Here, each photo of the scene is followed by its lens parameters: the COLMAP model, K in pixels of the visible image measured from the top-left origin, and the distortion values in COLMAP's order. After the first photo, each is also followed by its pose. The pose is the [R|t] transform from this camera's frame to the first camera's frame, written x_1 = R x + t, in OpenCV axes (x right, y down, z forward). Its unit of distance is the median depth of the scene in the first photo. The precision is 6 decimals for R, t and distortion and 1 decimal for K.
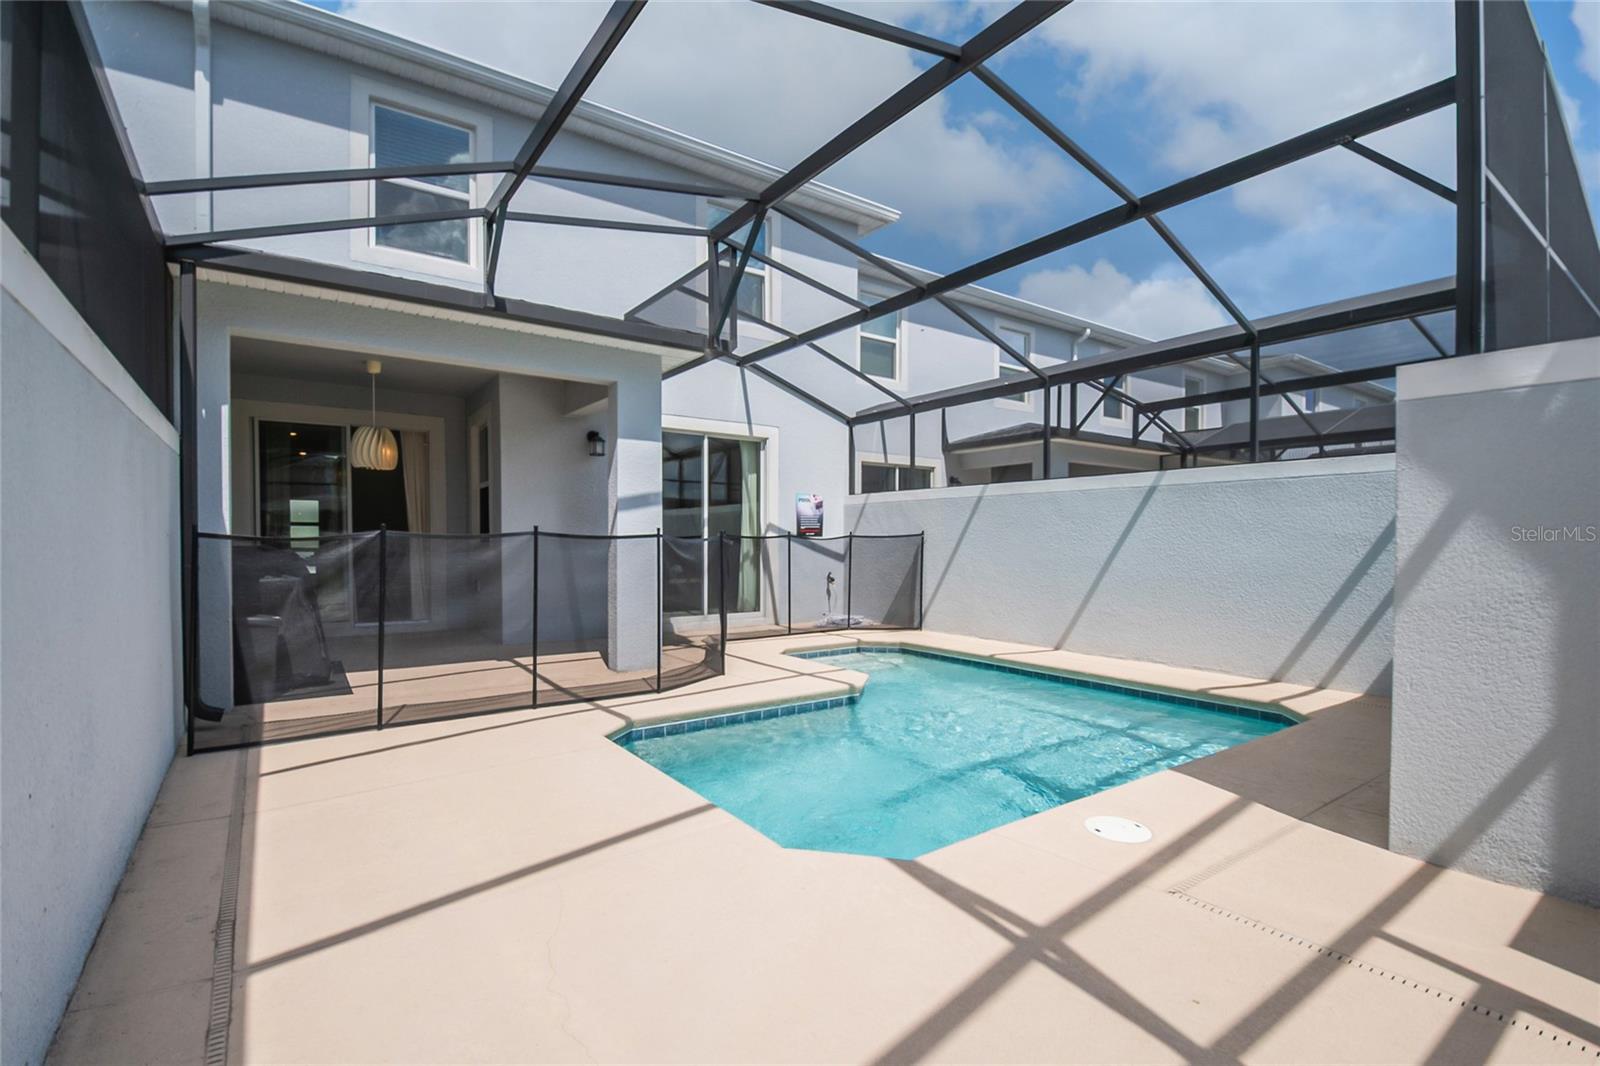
lens RADIAL K [[709.5, 0, 810.6], [0, 709.5, 543.9], [0, 0, 1]] dist [-0.001023, -0.000179]
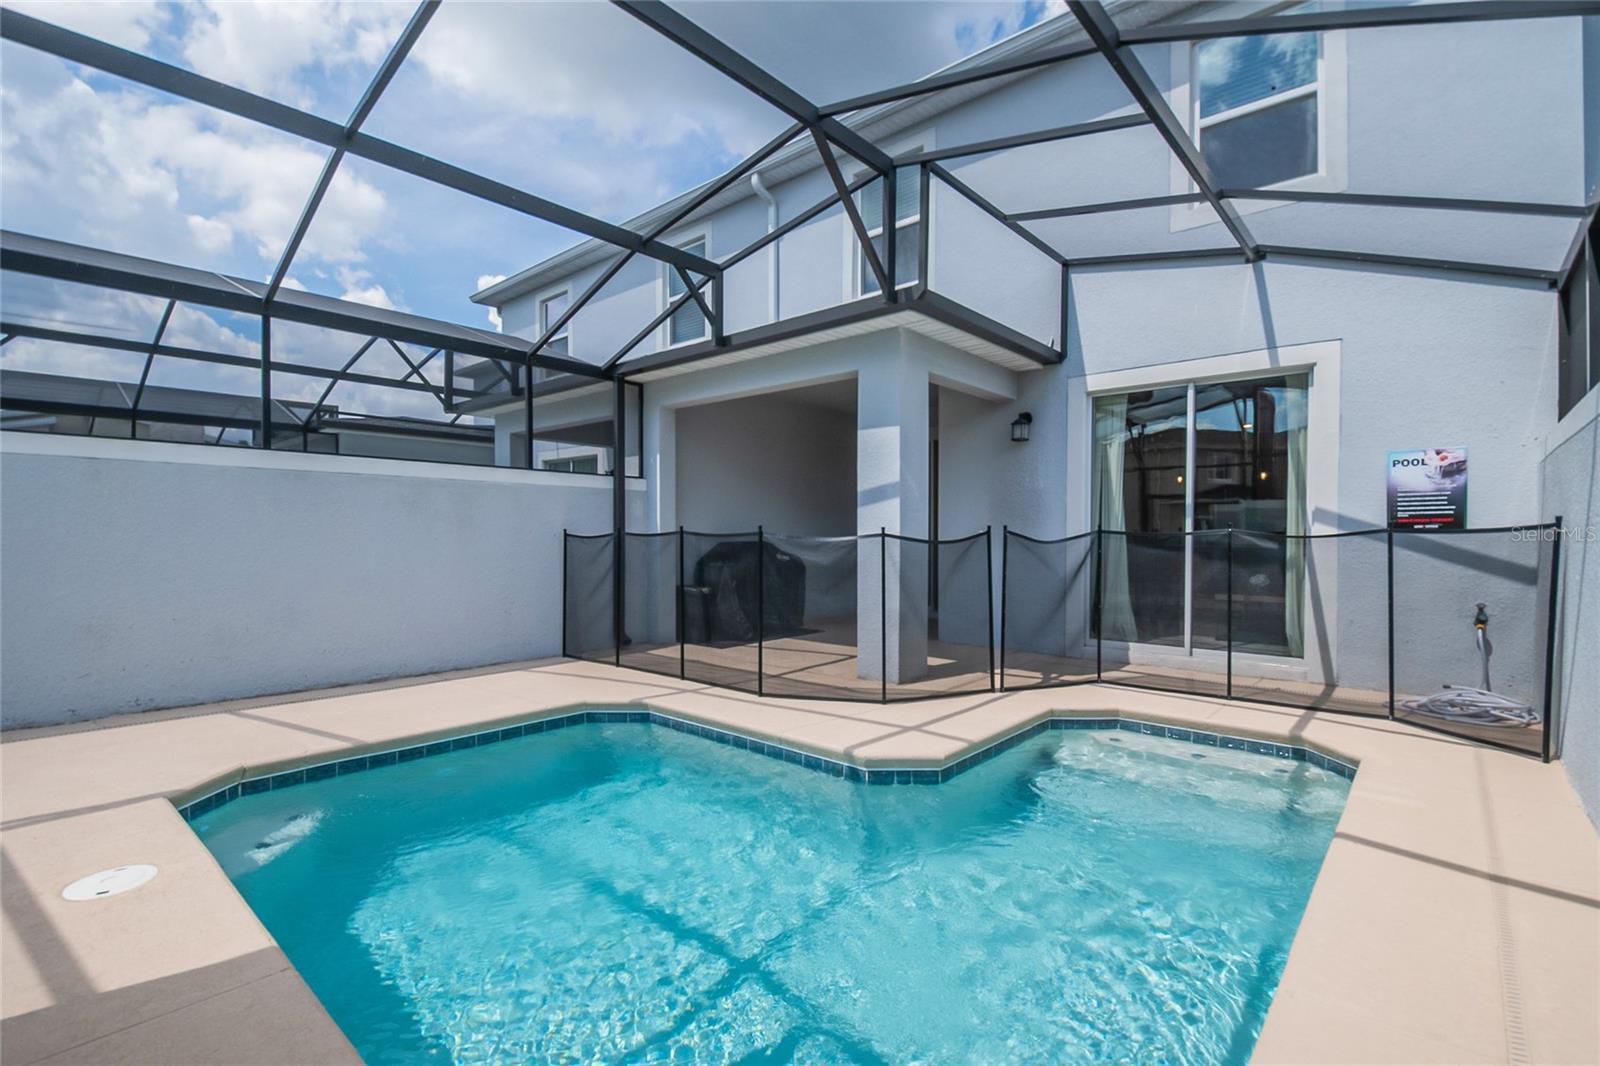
lens RADIAL K [[725.1, 0, 804.6], [0, 725.1, 554.2], [0, 0, 1]] dist [-0.000214, -0.000022]
pose [[0.240886, 0.017965, -0.970387, 0.414659], [0.002623, 0.999813, 0.019161, -0.005059], [0.970550, -0.007161, 0.240794, 0.448455]]
